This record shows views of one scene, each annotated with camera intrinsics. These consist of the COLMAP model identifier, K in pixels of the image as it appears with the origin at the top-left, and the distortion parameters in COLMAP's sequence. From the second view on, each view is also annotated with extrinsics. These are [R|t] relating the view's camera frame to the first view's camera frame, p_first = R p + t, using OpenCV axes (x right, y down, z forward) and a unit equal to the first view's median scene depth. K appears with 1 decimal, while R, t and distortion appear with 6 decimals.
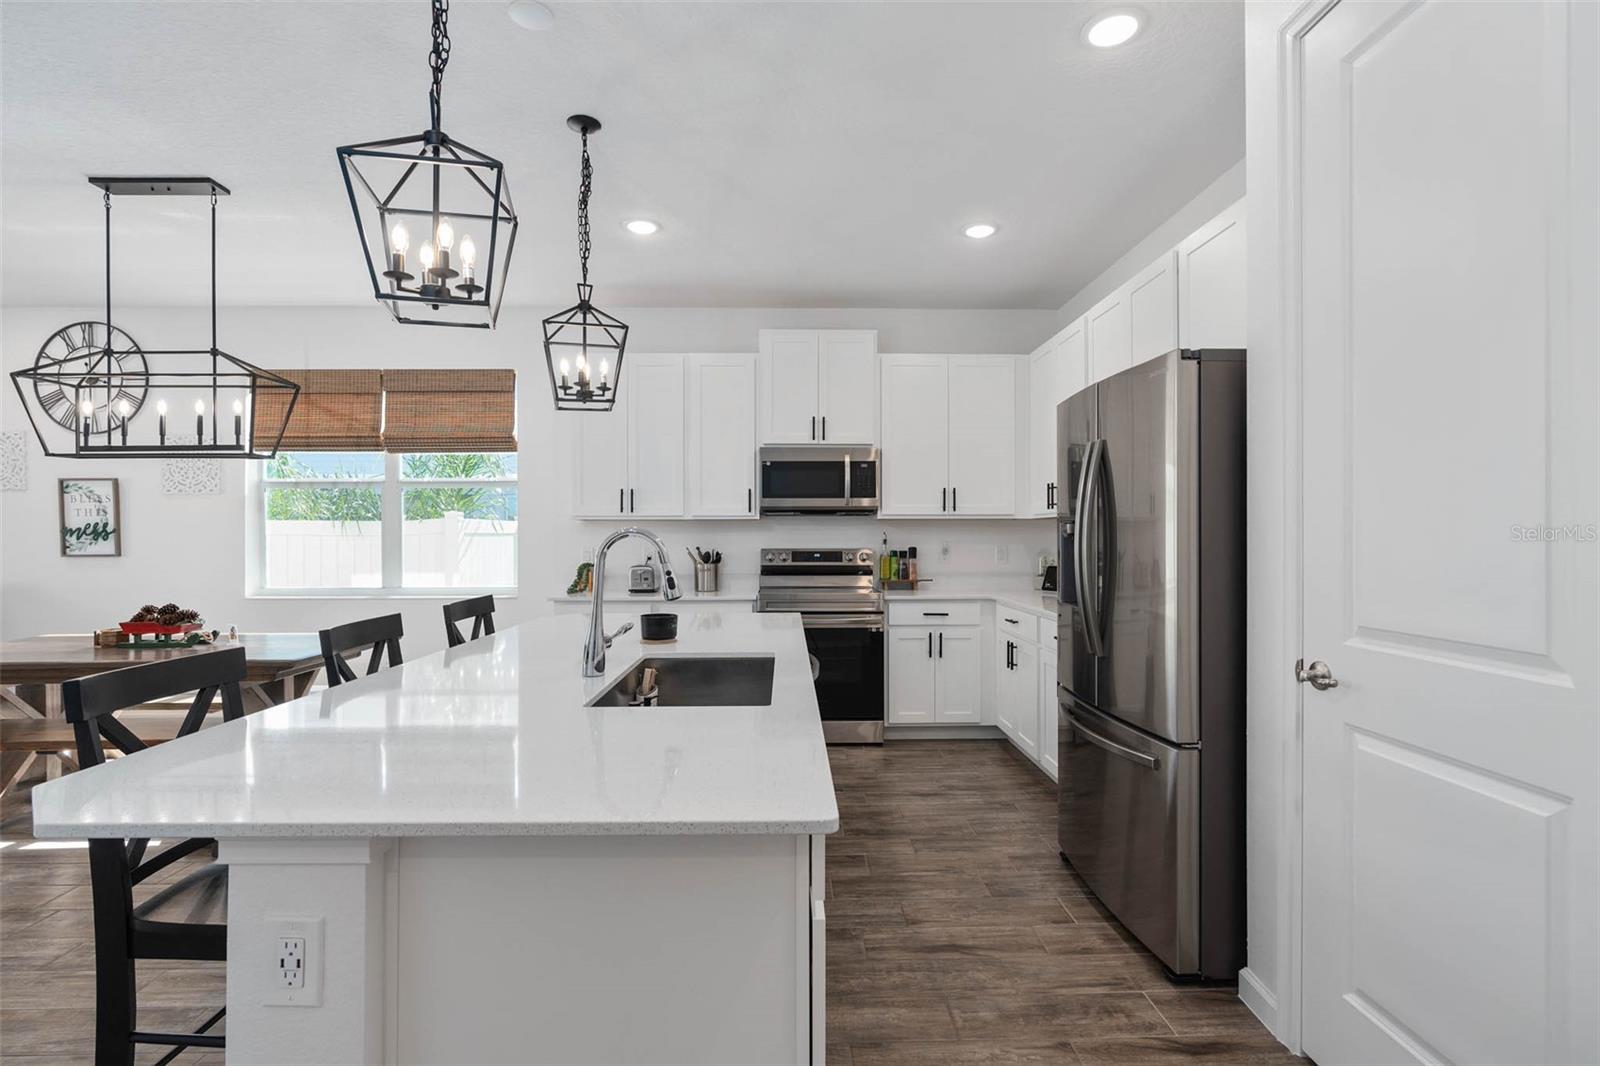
lens RADIAL K [[766.9, 0, 798.2], [0, 766.9, 539.7], [0, 0, 1]] dist [-0.003049, 0.000079]
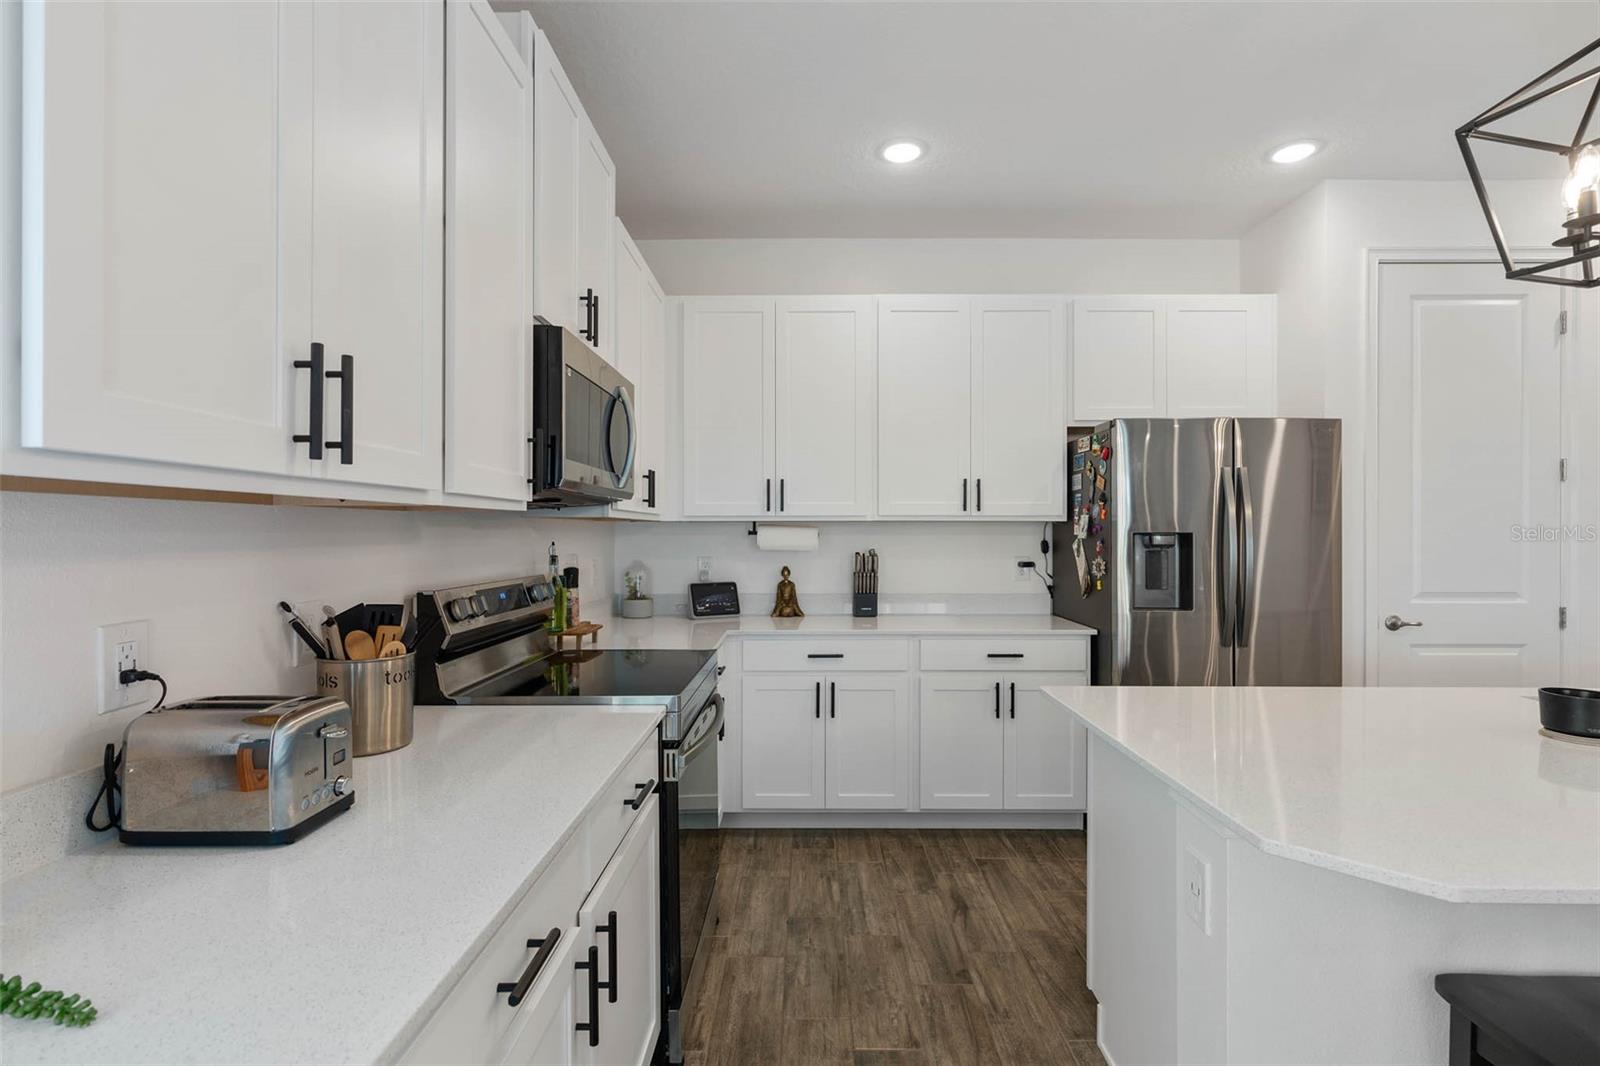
lens RADIAL K [[771.4, 0, 800.0], [0, 771.4, 533.0], [0, 0, 1]] dist [-0.001055, 0.000701]
pose [[0.016257, 0.010554, 0.999812, -0.445293], [0.000893, 0.999944, -0.010570, -0.006268], [-0.999867, 0.001065, 0.016247, 0.903341]]
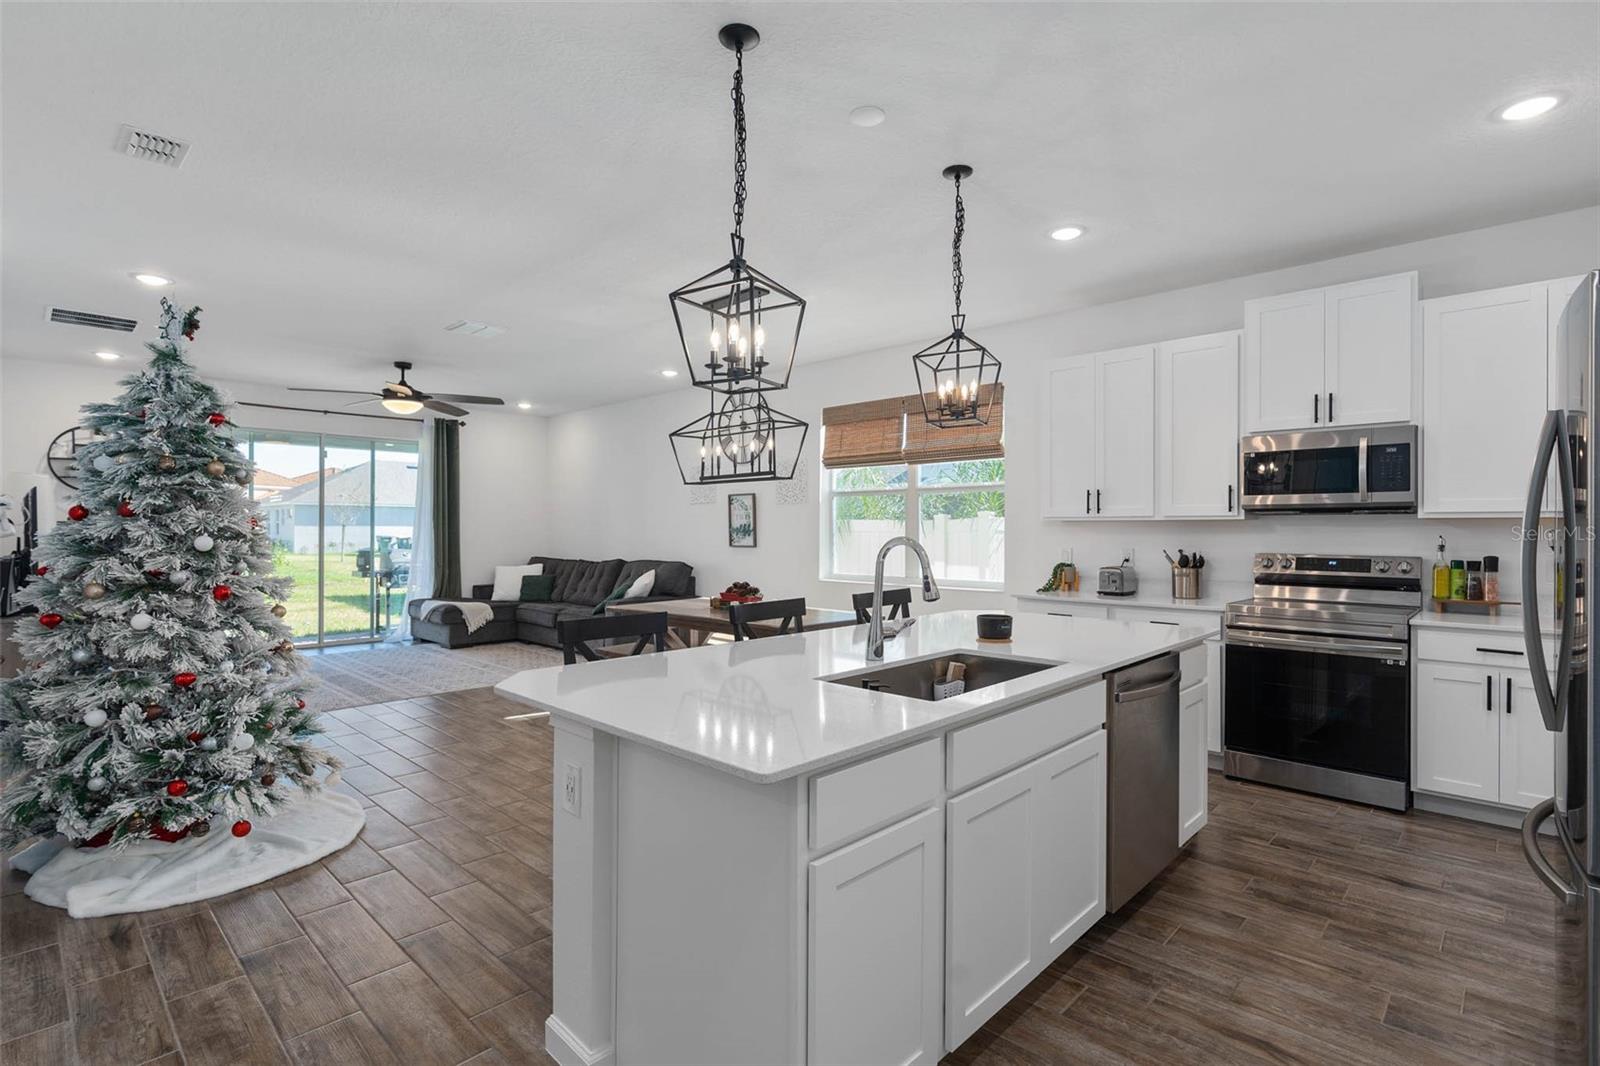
lens RADIAL K [[771.4, 0, 800.0], [0, 771.4, 533.0], [0, 0, 1]] dist [-0.001055, 0.000701]
pose [[0.708029, 0.006996, -0.706149, 0.218092], [-0.007359, 0.999970, 0.002528, -0.010174], [0.706145, 0.003407, 0.708059, 0.026373]]
